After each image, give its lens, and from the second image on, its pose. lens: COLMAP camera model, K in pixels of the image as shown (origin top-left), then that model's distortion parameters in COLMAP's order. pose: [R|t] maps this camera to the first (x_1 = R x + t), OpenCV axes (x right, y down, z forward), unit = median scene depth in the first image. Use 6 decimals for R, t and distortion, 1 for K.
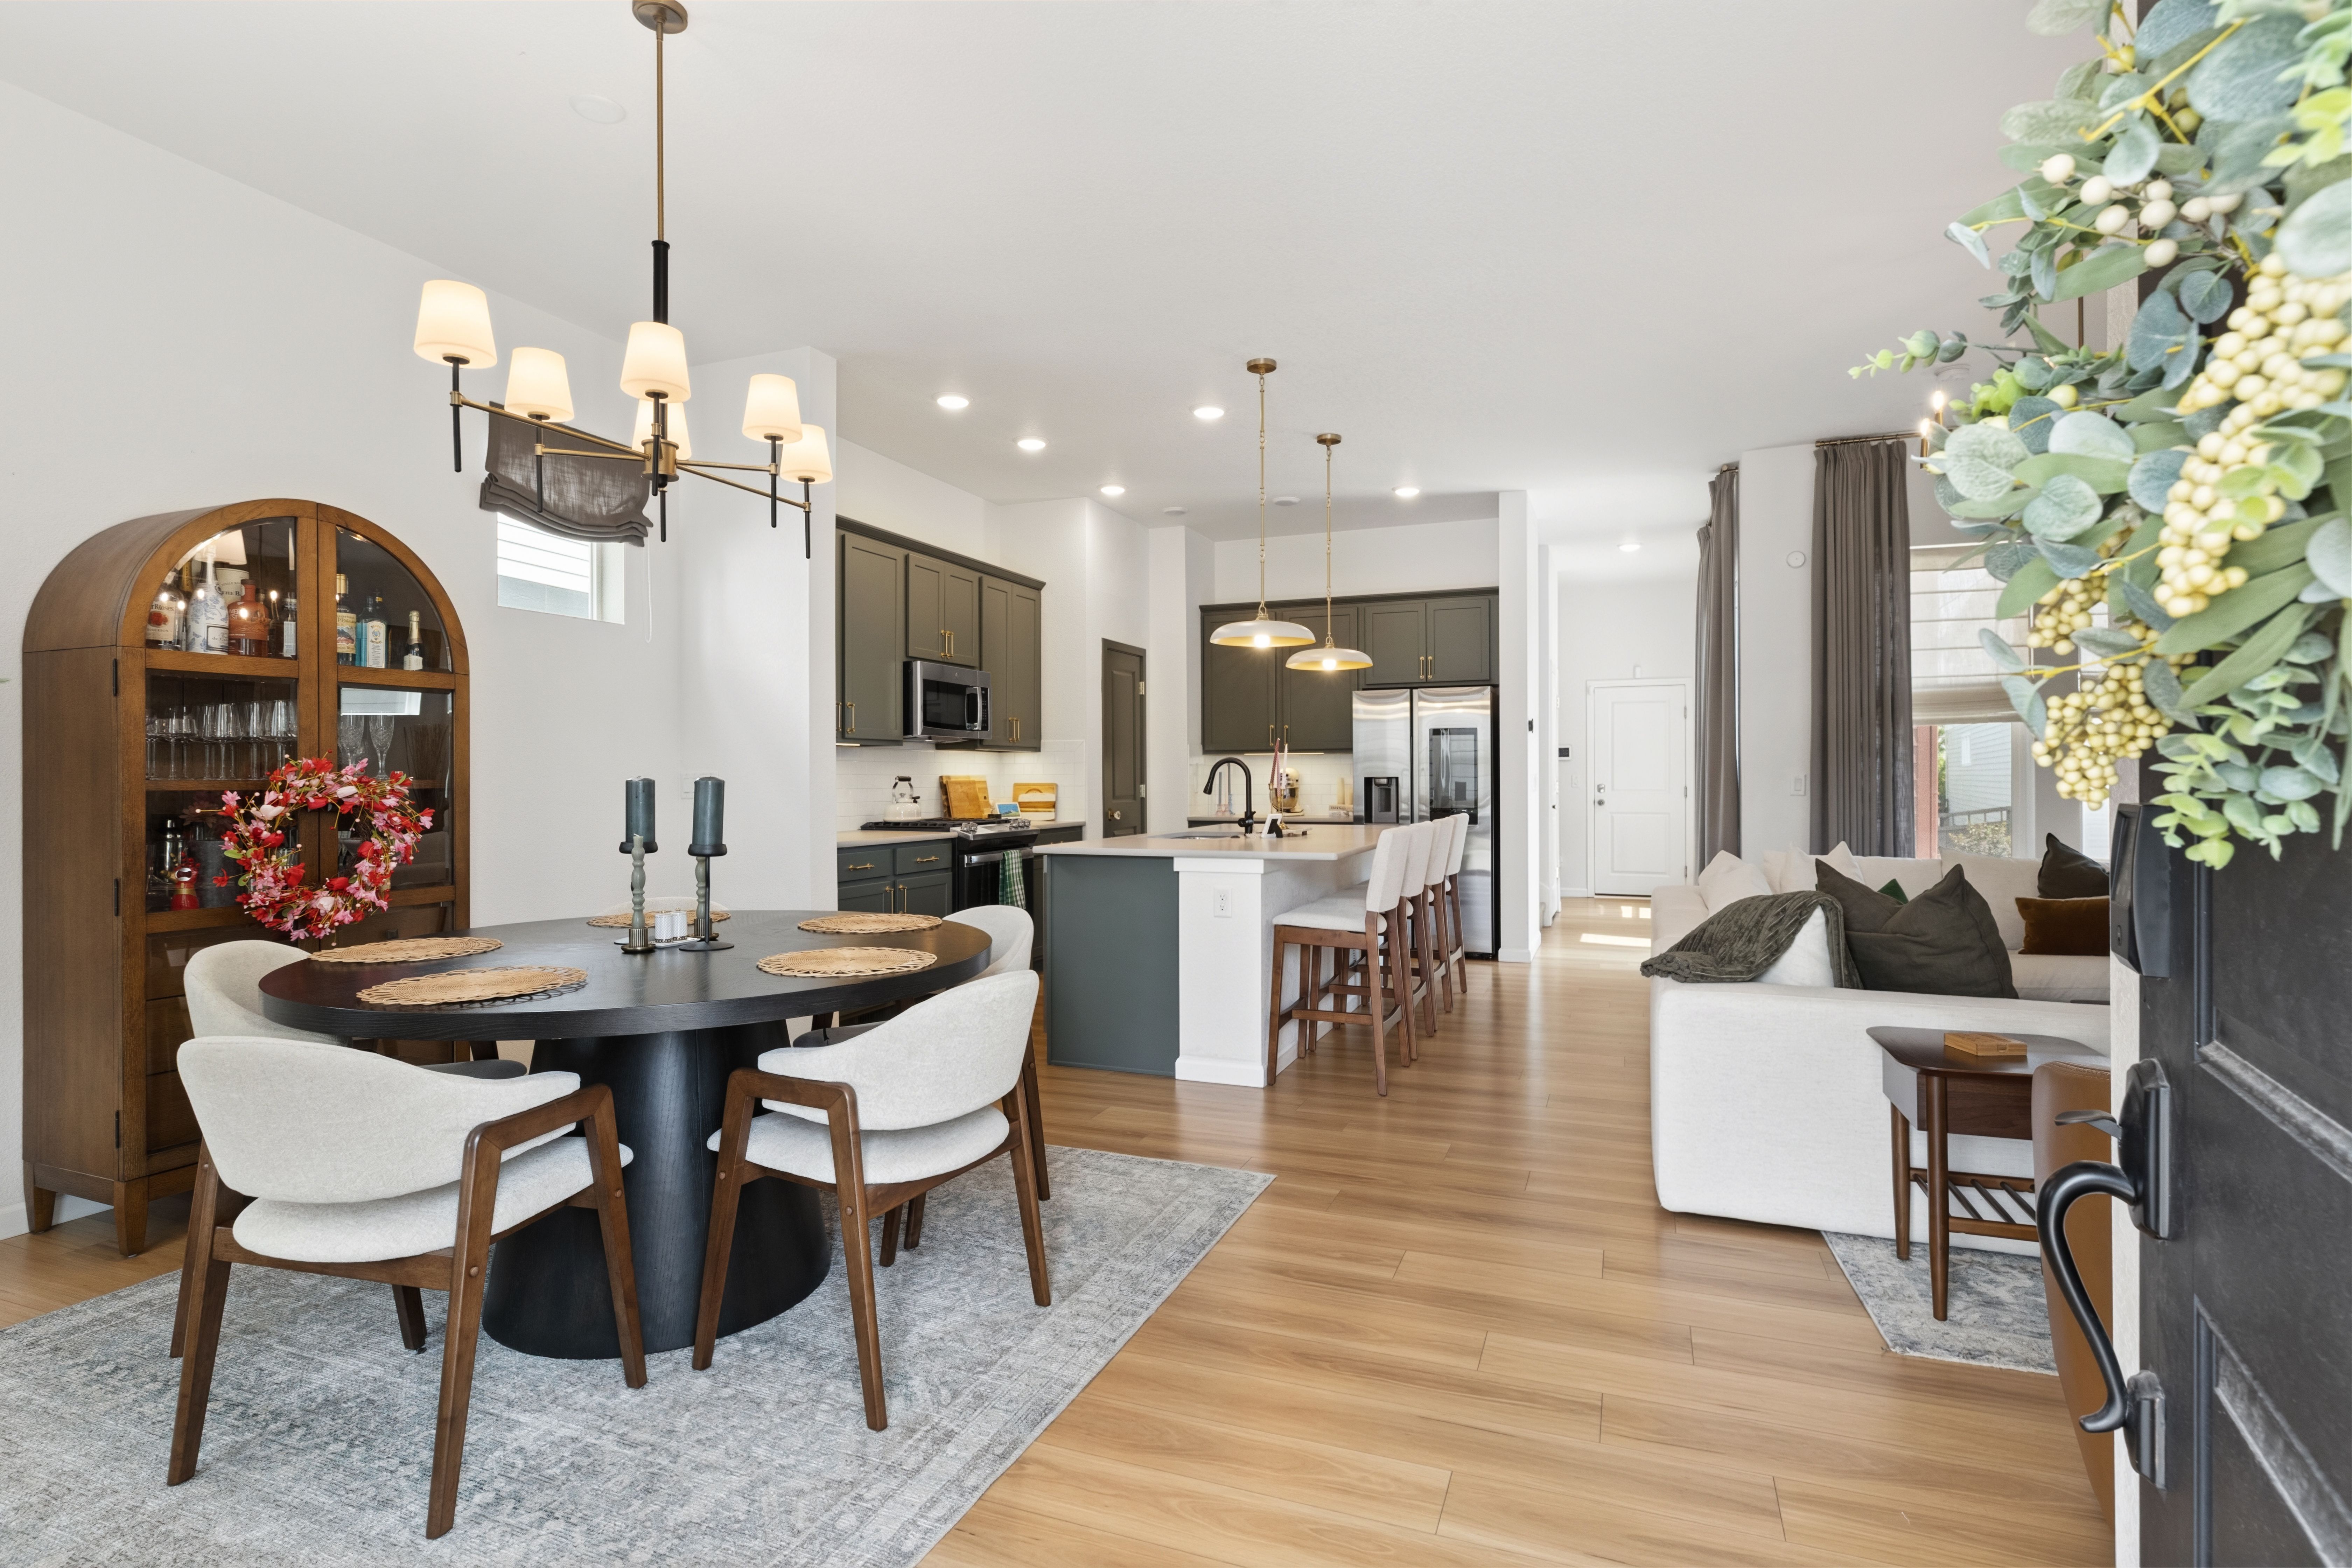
lens RADIAL K [[1157.8, 0, 1150.7], [0, 1157.8, 763.9], [0, 0, 1]] dist [-0.001000, 0.001457]
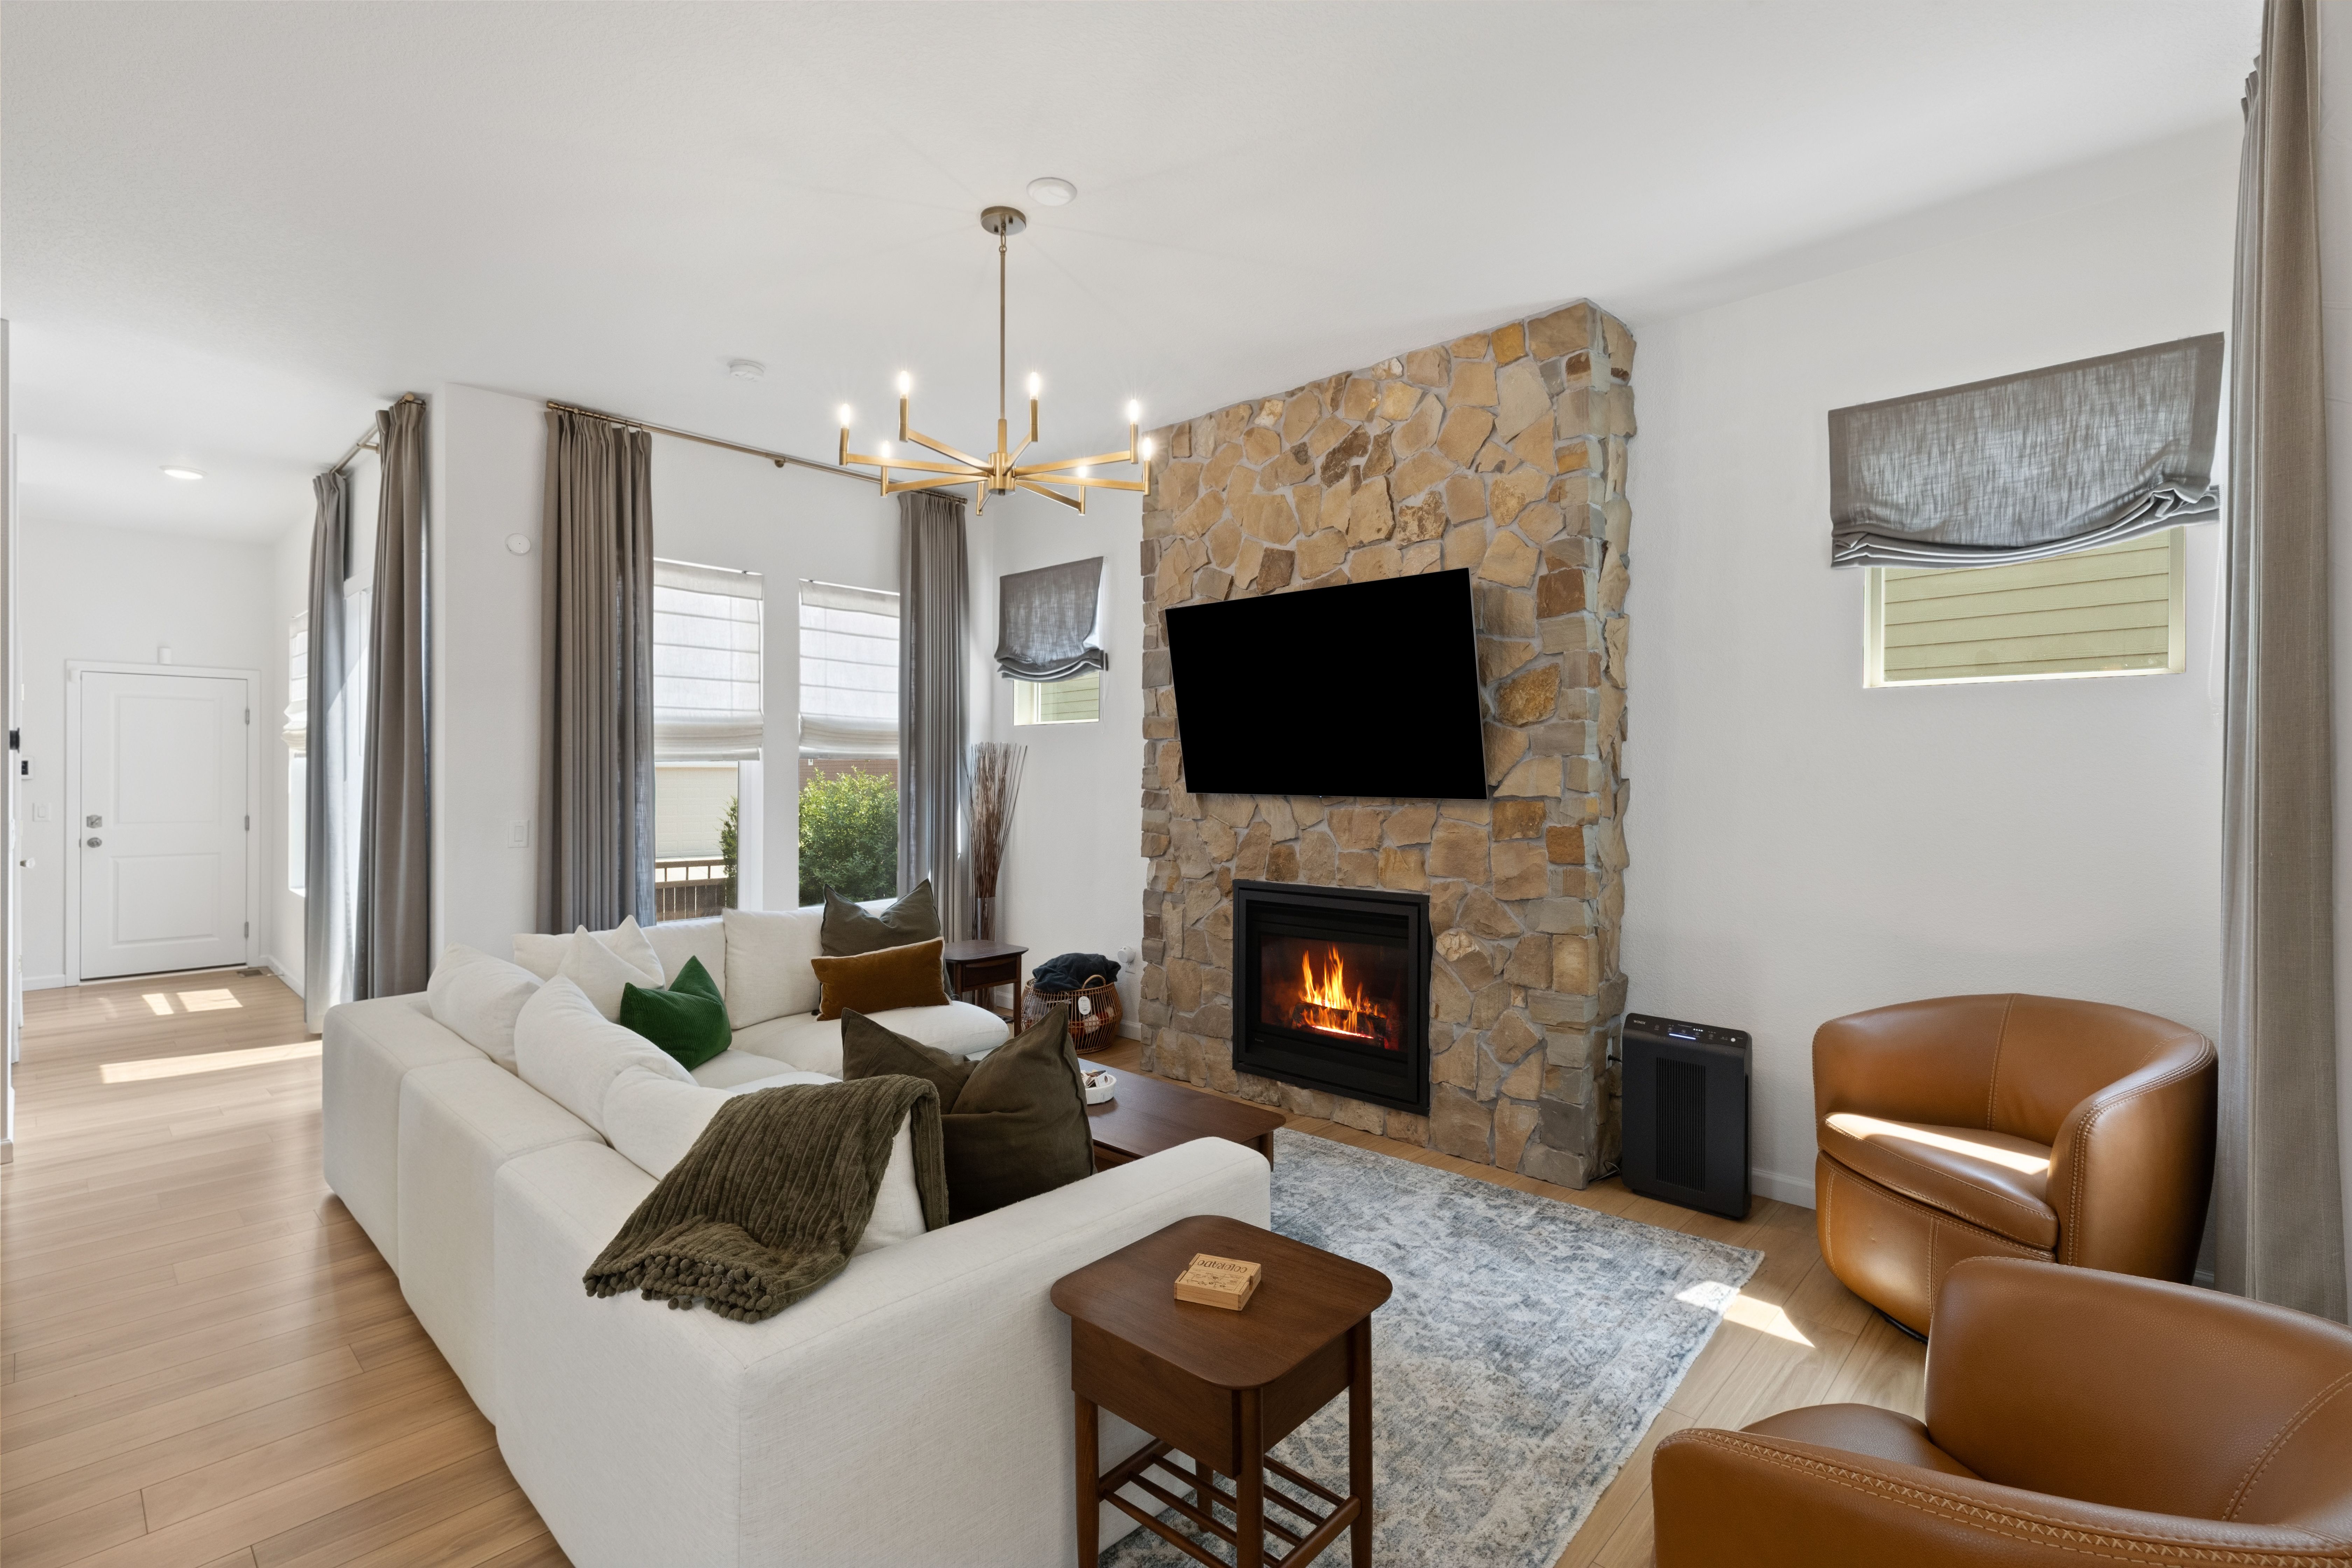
lens RADIAL K [[1061.3, 0, 1188.3], [0, 1061.3, 769.9], [0, 0, 1]] dist [0.006984, -0.000128]
pose [[0.348868, 0.007521, 0.937142, 0.037952], [-0.015181, 0.999882, -0.002373, -0.024969], [-0.937049, -0.013399, 0.348941, 0.266991]]
